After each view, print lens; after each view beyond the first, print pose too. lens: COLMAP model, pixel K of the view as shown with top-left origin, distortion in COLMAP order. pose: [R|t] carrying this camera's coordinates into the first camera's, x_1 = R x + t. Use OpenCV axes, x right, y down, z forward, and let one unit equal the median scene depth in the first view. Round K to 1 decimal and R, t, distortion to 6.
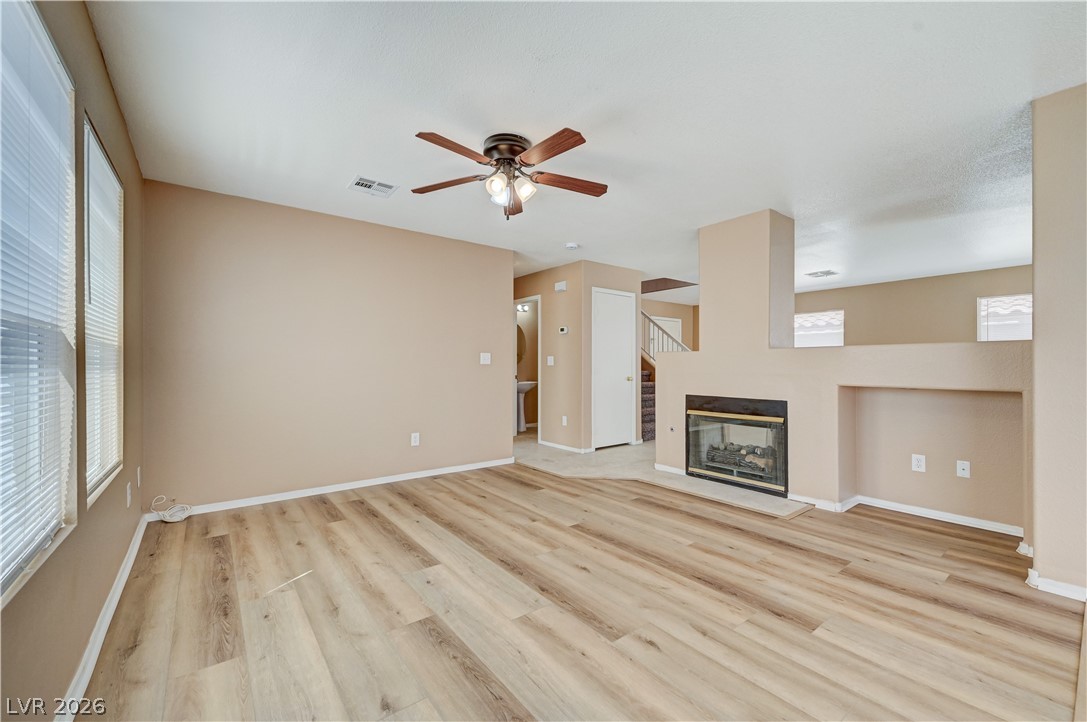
lens RADIAL K [[432.9, 0, 540.4], [0, 432.9, 362.8], [0, 0, 1]] dist [0.000771, 0.000536]
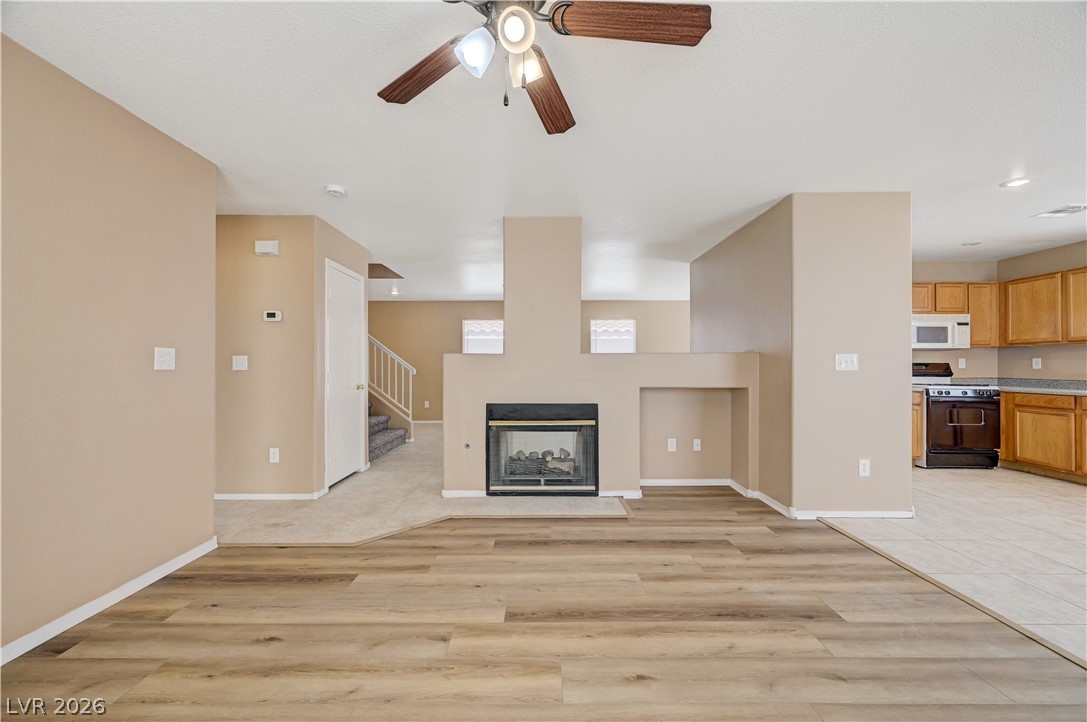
lens RADIAL K [[432.9, 0, 542.5], [0, 432.9, 365.1], [0, 0, 1]] dist [0.000771, 0.000536]
pose [[0.614846, -0.000212, 0.788647, -0.337477], [-0.002721, 0.999993, 0.002390, -0.007376], [-0.788643, -0.003616, 0.614841, 0.456594]]
